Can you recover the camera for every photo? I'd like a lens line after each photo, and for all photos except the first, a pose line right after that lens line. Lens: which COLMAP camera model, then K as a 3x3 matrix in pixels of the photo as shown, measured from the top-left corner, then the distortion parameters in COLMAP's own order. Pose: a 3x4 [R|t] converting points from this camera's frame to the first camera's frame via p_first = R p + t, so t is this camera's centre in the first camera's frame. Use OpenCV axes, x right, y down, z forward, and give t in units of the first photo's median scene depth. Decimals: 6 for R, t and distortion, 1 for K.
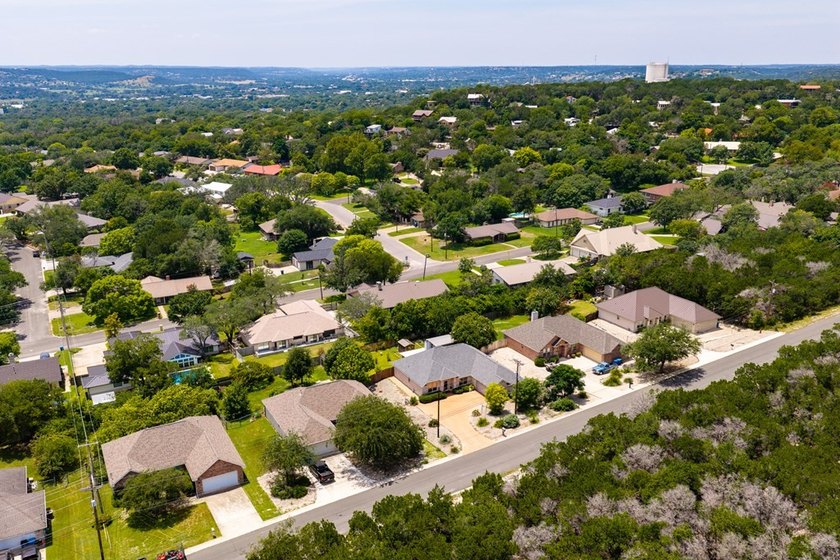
lens RADIAL K [[698.8, 0, 419.9], [0, 698.8, 270.3], [0, 0, 1]] dist [0.012117, -0.014319]
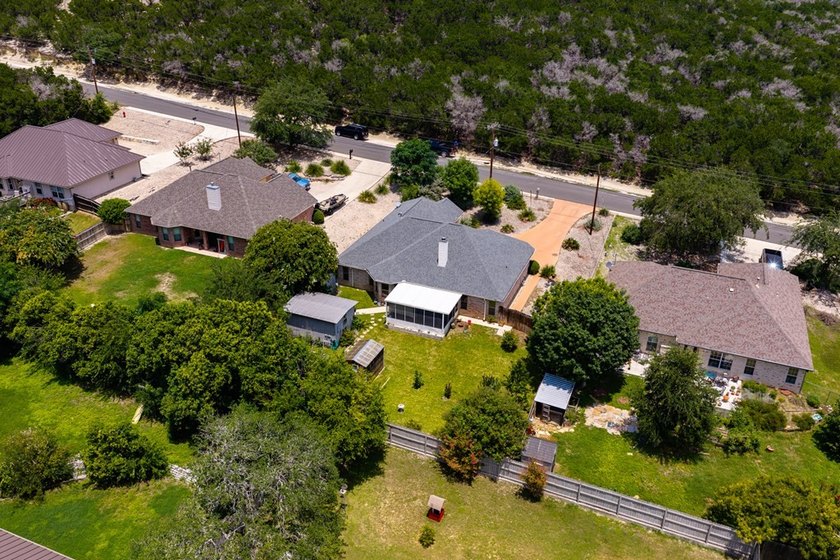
lens RADIAL K [[698.8, 0, 419.9], [0, 698.8, 270.3], [0, 0, 1]] dist [0.012117, -0.014319]
pose [[-0.625458, -0.362062, 0.691168, -0.289088], [0.203872, 0.779214, 0.592673, -0.157219], [-0.753152, 0.511602, -0.413551, 1.084816]]
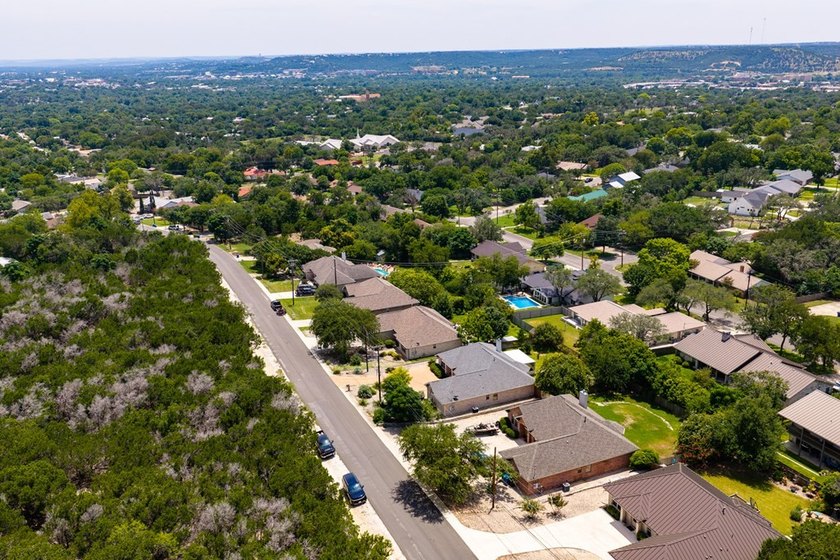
lens RADIAL K [[698.8, 0, 419.9], [0, 698.8, 270.3], [0, 0, 1]] dist [0.012117, -0.014319]
pose [[-0.098513, 0.301721, -0.948293, 0.807681], [-0.261451, 0.911604, 0.317209, -0.236210], [0.960176, 0.279182, -0.010920, 0.776841]]
